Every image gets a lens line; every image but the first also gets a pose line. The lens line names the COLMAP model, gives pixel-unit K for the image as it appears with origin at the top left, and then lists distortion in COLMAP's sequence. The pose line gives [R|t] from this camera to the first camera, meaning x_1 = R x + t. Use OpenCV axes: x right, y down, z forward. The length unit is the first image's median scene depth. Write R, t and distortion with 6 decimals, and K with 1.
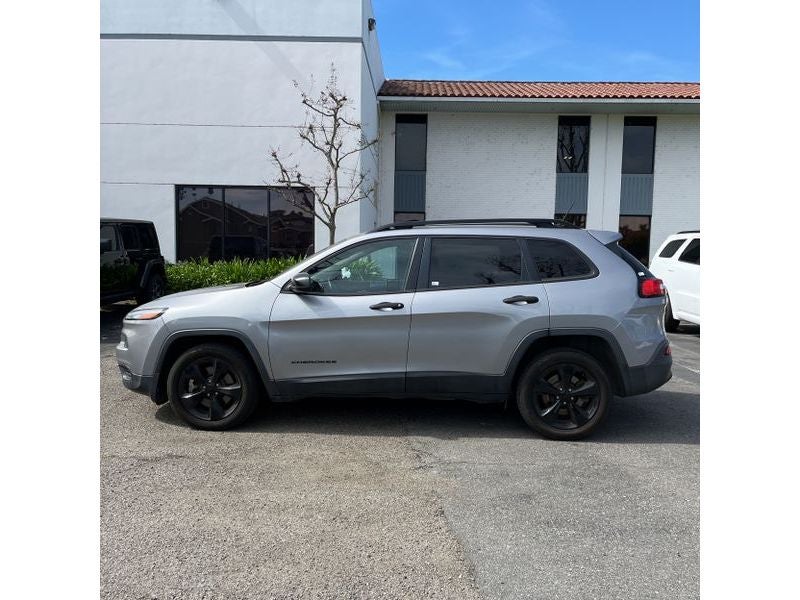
lens RADIAL K [[610.5, 0, 400.0], [0, 610.5, 300.0], [0, 0, 1]] dist [0.077360, -0.075832]
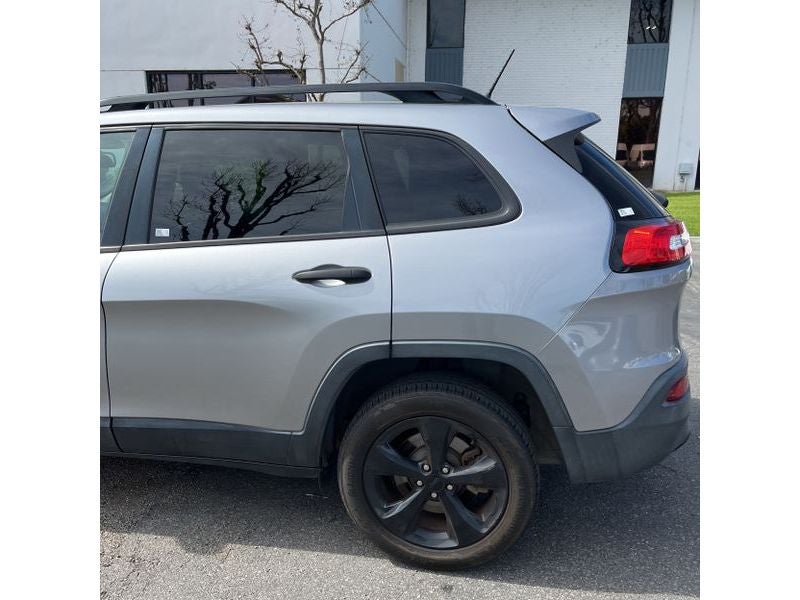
lens RADIAL K [[605.9, 0, 392.1], [0, 605.9, 303.0], [0, 0, 1]] dist [0.071839, -0.102568]
pose [[0.990625, 0.020975, -0.134989, 0.293124], [0.002155, 0.985620, 0.168966, -0.052229], [0.136592, -0.167673, 0.976334, 0.566448]]
